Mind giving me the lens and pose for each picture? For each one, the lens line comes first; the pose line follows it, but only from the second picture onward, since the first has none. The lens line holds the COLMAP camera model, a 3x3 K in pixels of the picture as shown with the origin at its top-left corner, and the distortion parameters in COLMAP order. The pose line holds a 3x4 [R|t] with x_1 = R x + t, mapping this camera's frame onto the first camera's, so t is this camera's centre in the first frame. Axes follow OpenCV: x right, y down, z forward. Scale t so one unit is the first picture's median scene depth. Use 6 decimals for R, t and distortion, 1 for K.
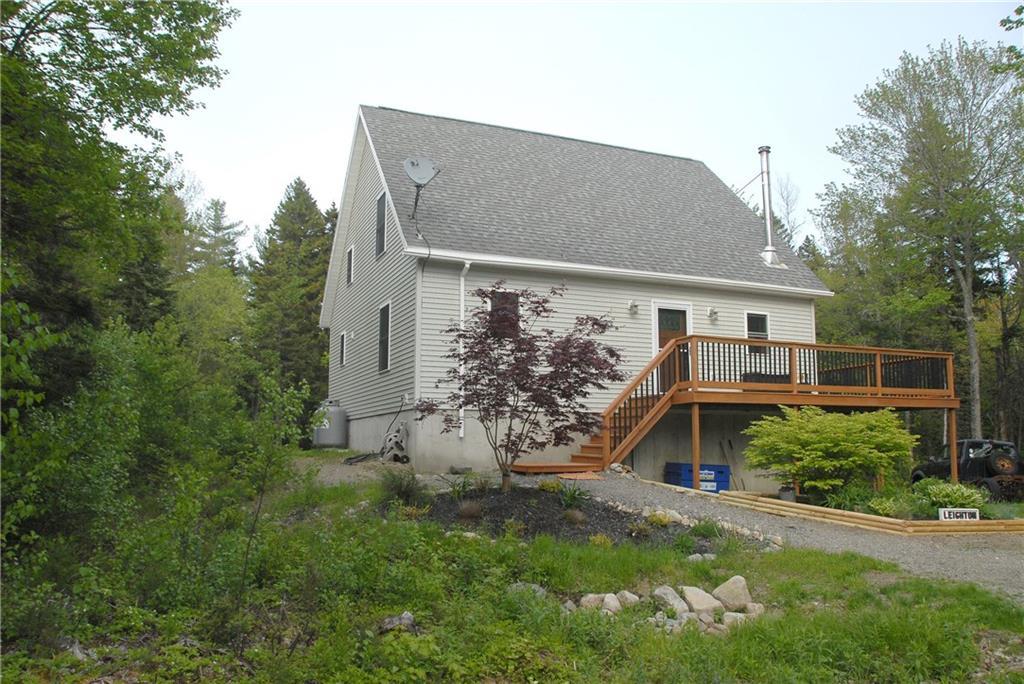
lens RADIAL K [[797.0, 0, 511.6], [0, 797.0, 372.2], [0, 0, 1]] dist [-0.154601, 0.098147]
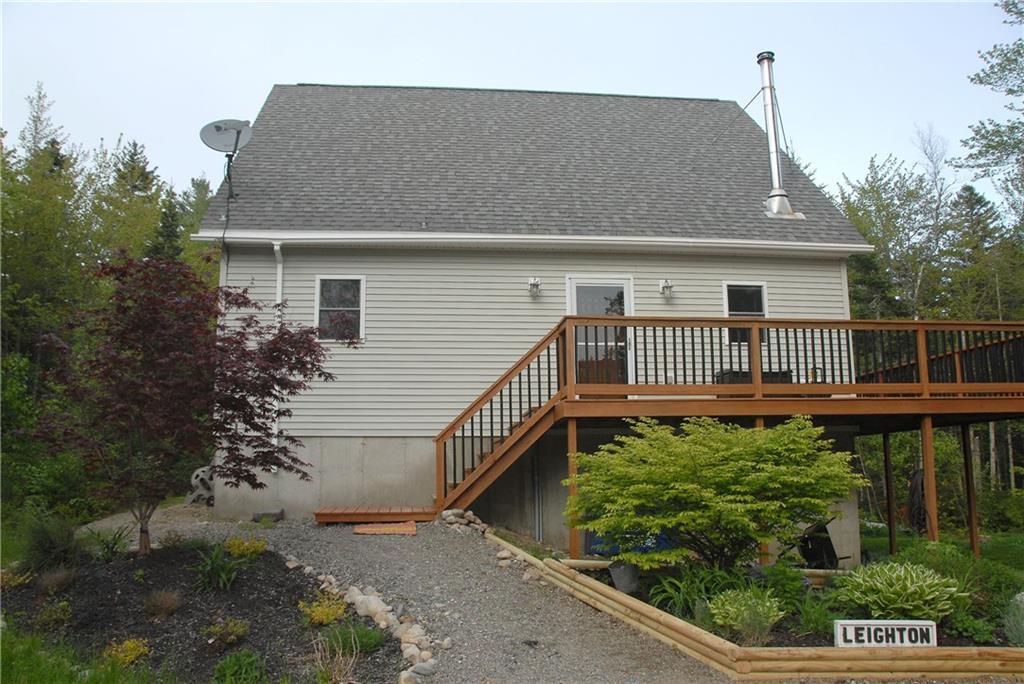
lens RADIAL K [[797.0, 0, 511.6], [0, 797.0, 372.2], [0, 0, 1]] dist [-0.154601, 0.098147]
pose [[0.957160, -0.048779, -0.285421, 0.321995], [0.039452, 0.998486, -0.038340, 0.020522], [0.286859, 0.025437, 0.957635, 0.298204]]
